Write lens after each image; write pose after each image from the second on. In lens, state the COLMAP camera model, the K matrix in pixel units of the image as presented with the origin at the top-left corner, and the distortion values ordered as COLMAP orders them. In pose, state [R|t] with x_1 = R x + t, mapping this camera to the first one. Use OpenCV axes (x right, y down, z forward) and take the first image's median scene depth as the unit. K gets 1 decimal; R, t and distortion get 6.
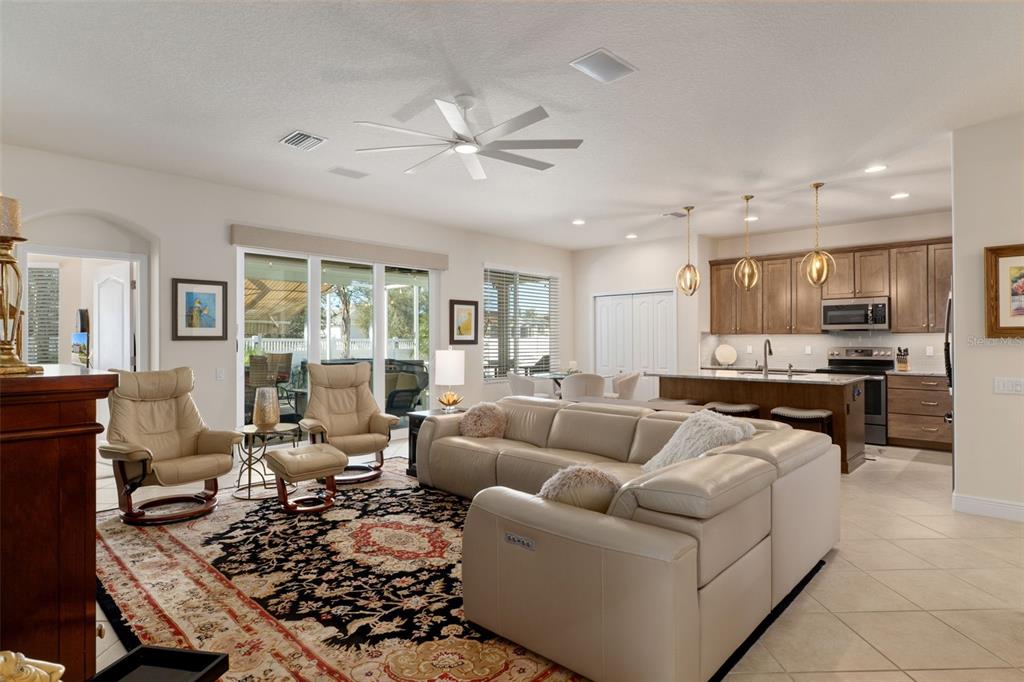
lens RADIAL K [[535.5, 0, 512.0], [0, 535.5, 341.0], [0, 0, 1]] dist [0.003238, 0.000465]
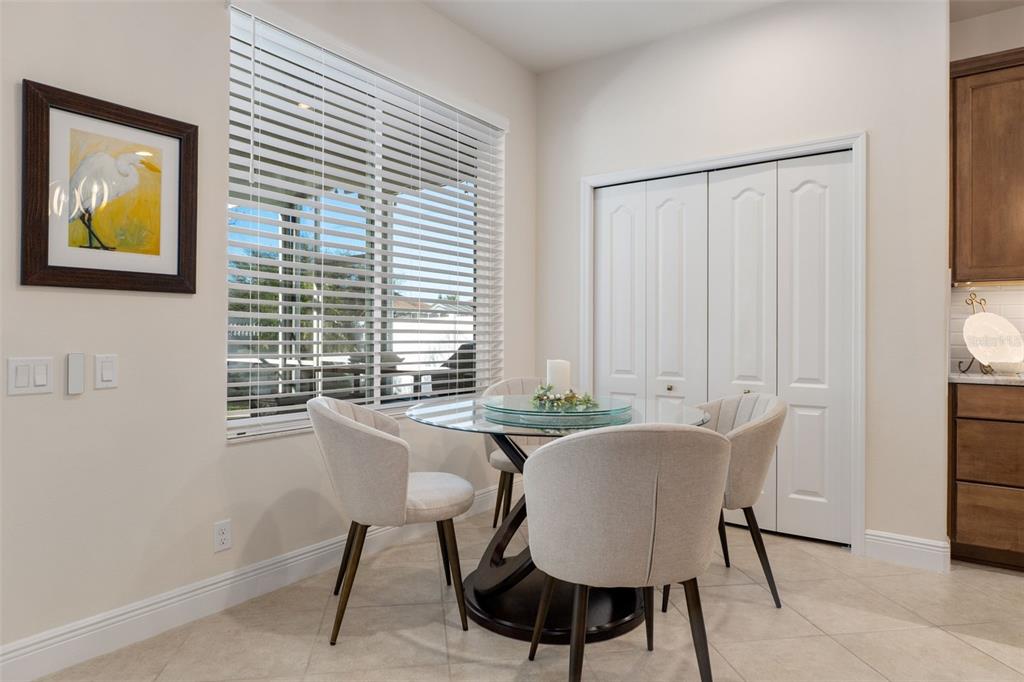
lens RADIAL K [[618.9, 0, 512.0], [0, 618.9, 341.0], [0, 0, 1]] dist [-0.001403, -0.000362]
pose [[0.992114, 0.003913, 0.125275, 0.055630], [-0.005521, 0.999907, 0.012485, 0.026686], [-0.125214, -0.013078, 0.992044, 0.760629]]
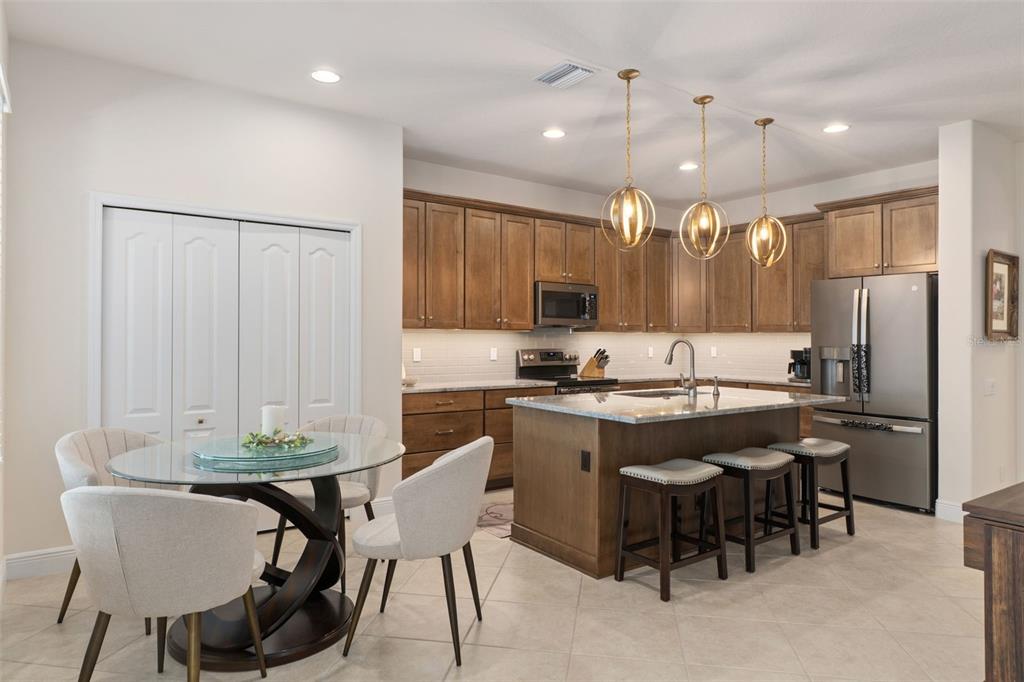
lens RADIAL K [[643.8, 0, 512.0], [0, 643.8, 341.0], [0, 0, 1]] dist [-0.002024, -0.000610]
pose [[0.179160, 0.005495, 0.983805, -0.253802], [-0.001189, 0.999985, -0.005369, 0.004984], [-0.983819, -0.000208, 0.179164, 0.898566]]
